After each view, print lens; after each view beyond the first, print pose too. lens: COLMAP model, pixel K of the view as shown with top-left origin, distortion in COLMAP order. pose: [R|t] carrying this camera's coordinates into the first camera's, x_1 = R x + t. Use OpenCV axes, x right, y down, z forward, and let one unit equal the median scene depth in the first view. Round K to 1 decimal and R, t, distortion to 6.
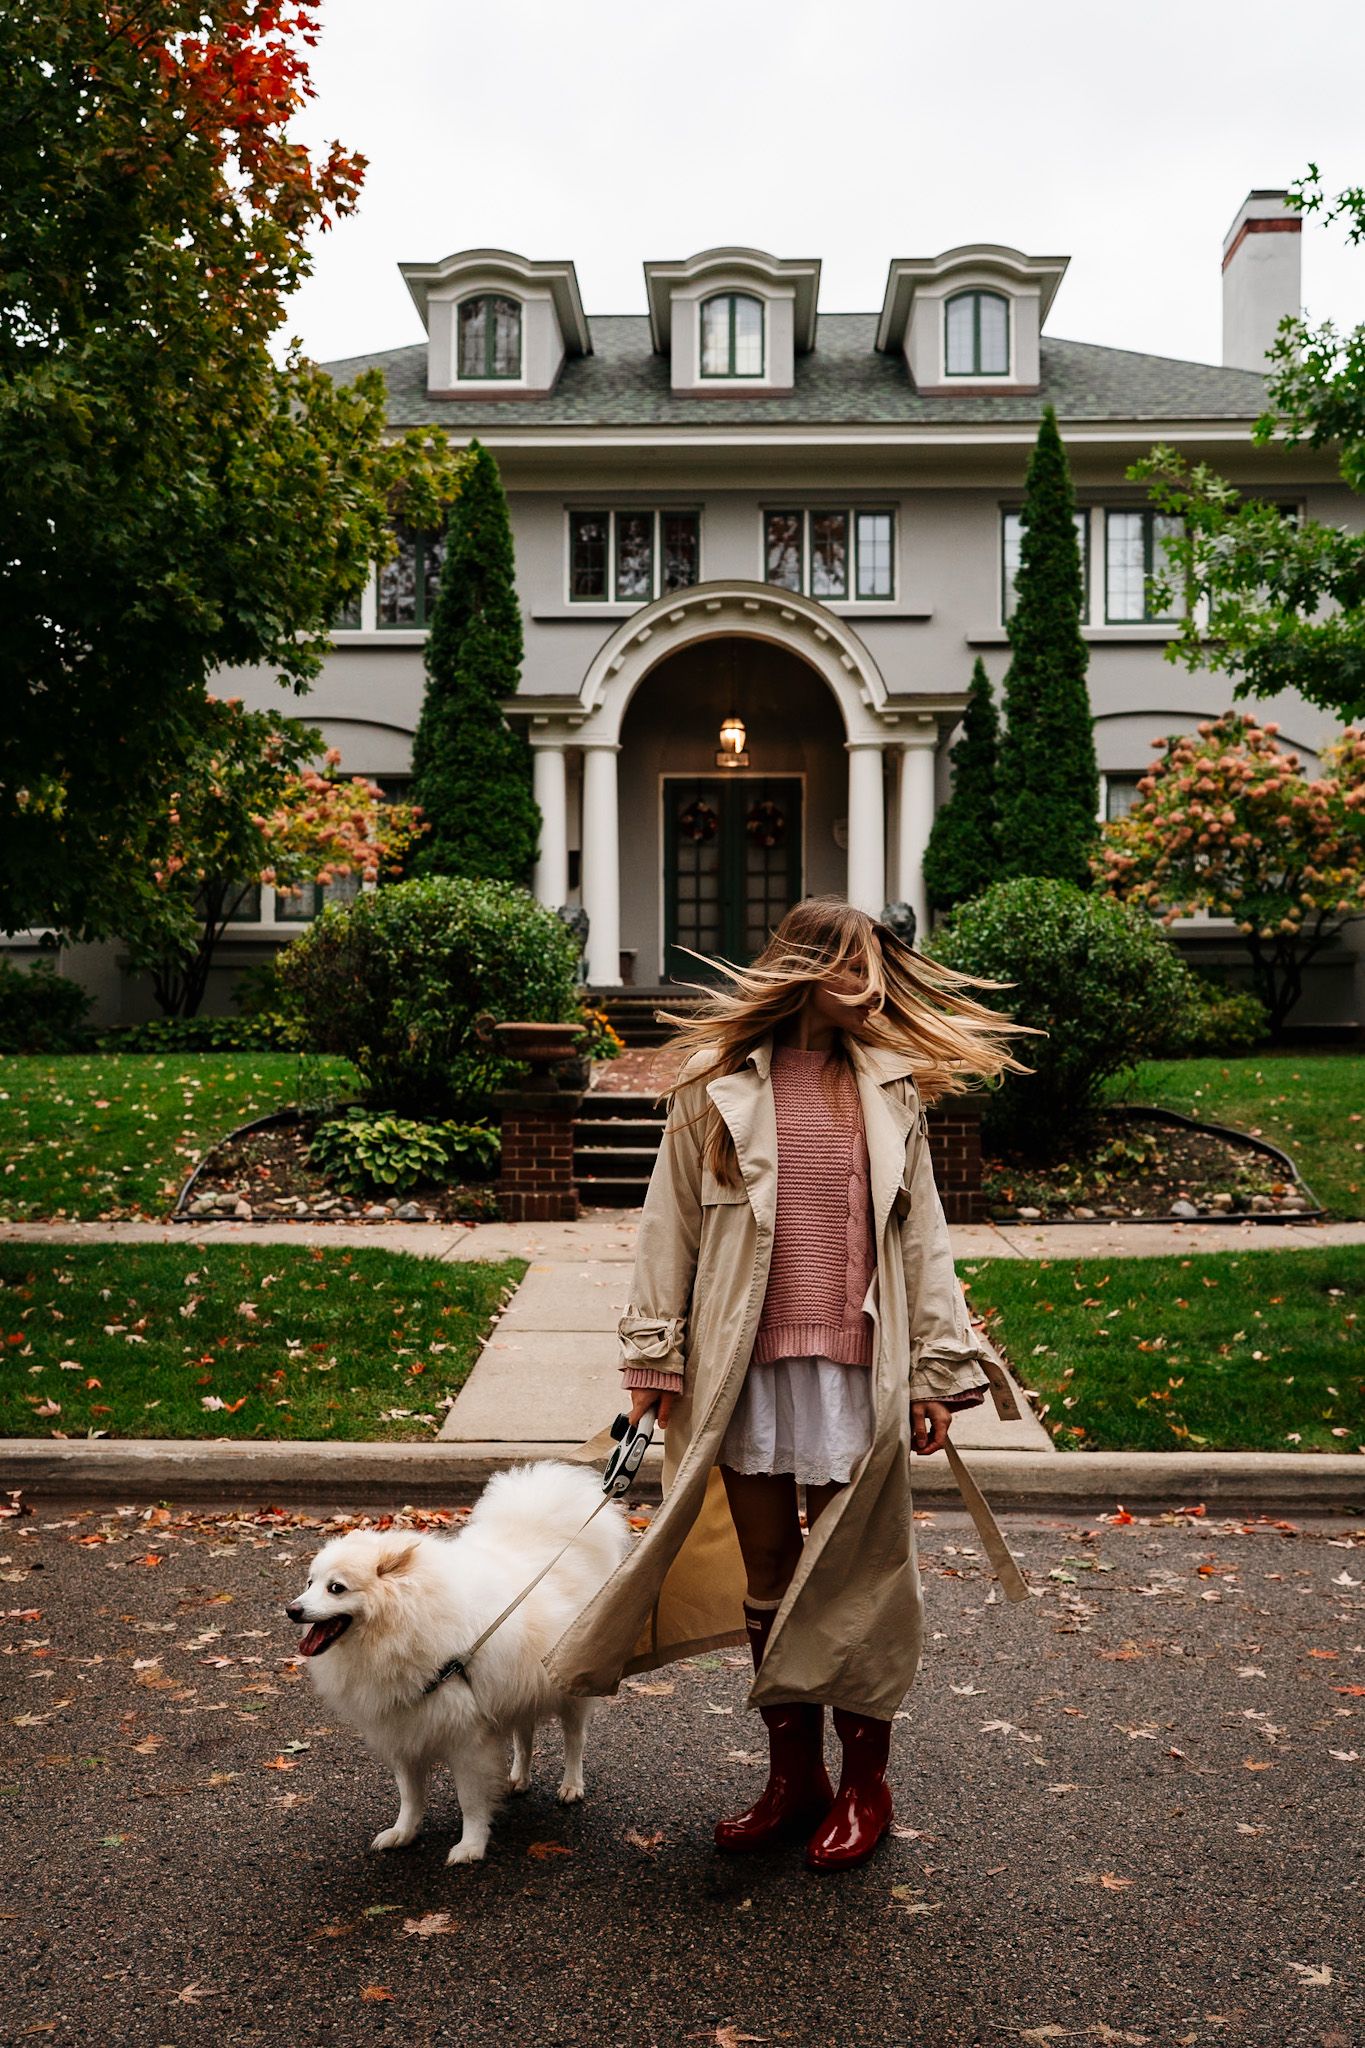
lens RADIAL K [[2004.1, 0, 682.5], [0, 2004.1, 1024.0], [0, 0, 1]] dist [-0.057209, 0.150202]
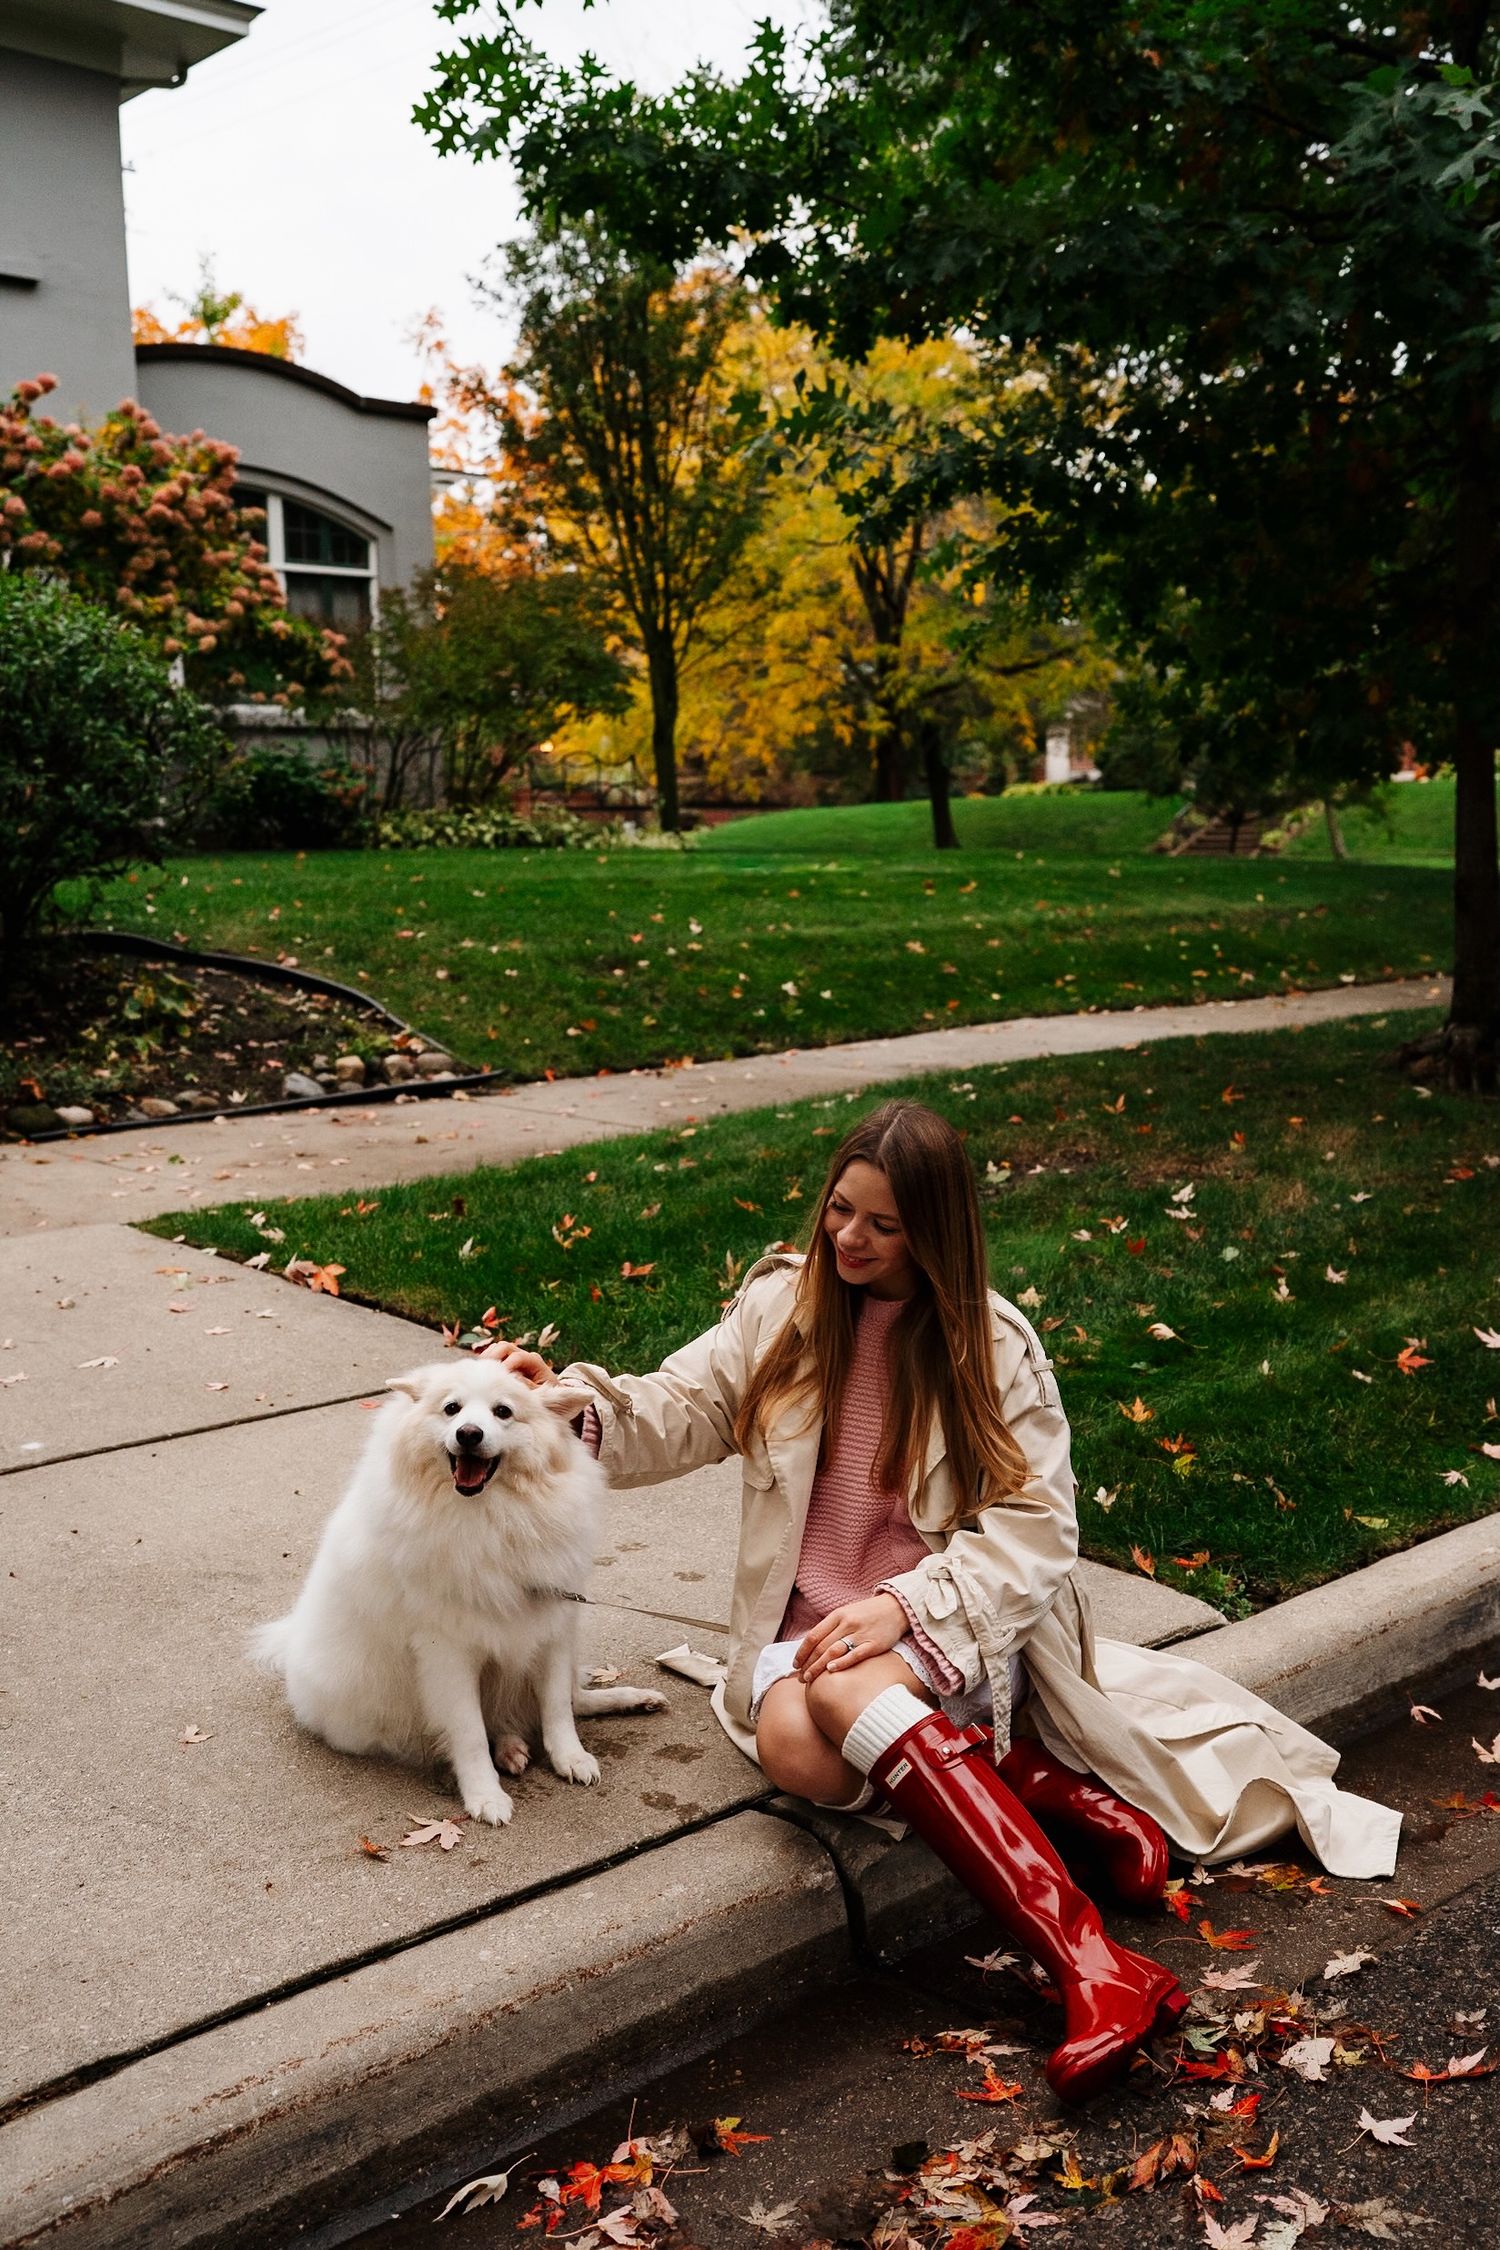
lens RADIAL K [[2230.7, 0, 750.0], [0, 2230.7, 1125.0], [0, 0, 1]] dist [-0.031356, -0.011578]
pose [[0.710150, -0.098916, 0.697067, -0.085266], [0.014994, 0.991982, 0.125490, 0.012584], [-0.703891, -0.078664, 0.705939, 0.260318]]
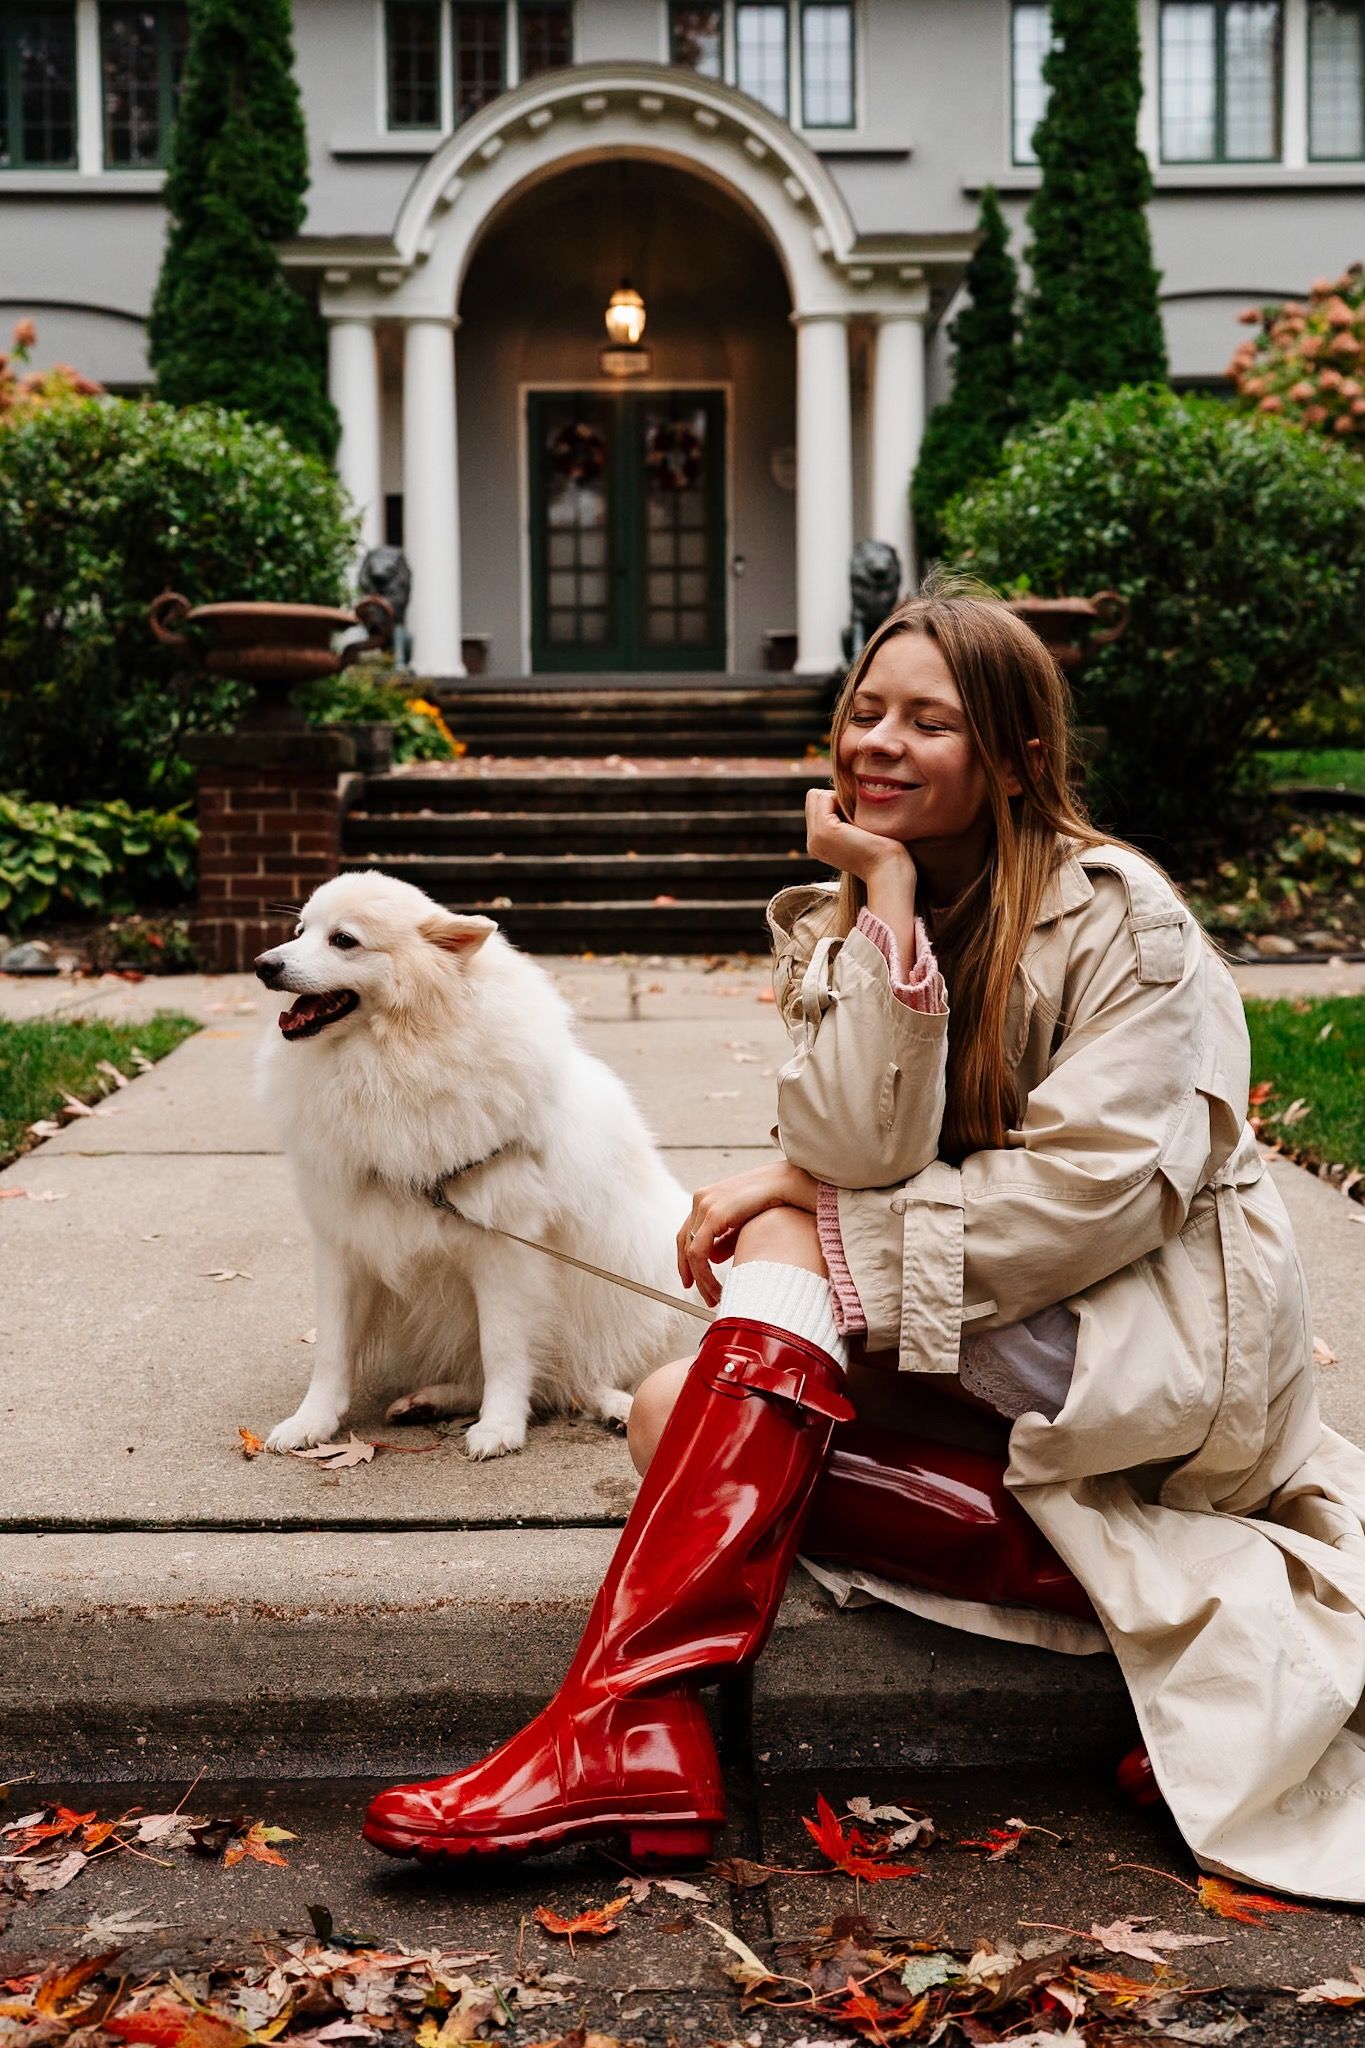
lens RADIAL K [[2225.8, 0, 682.6], [0, 2225.8, 932.9], [0, 0, 1]] dist [-0.056685, 0.025237]
pose [[0.998786, -0.011266, 0.047948, 0.006451], [0.009661, 0.999390, 0.033563, 0.043837], [-0.048296, -0.033059, 0.998286, 0.255616]]
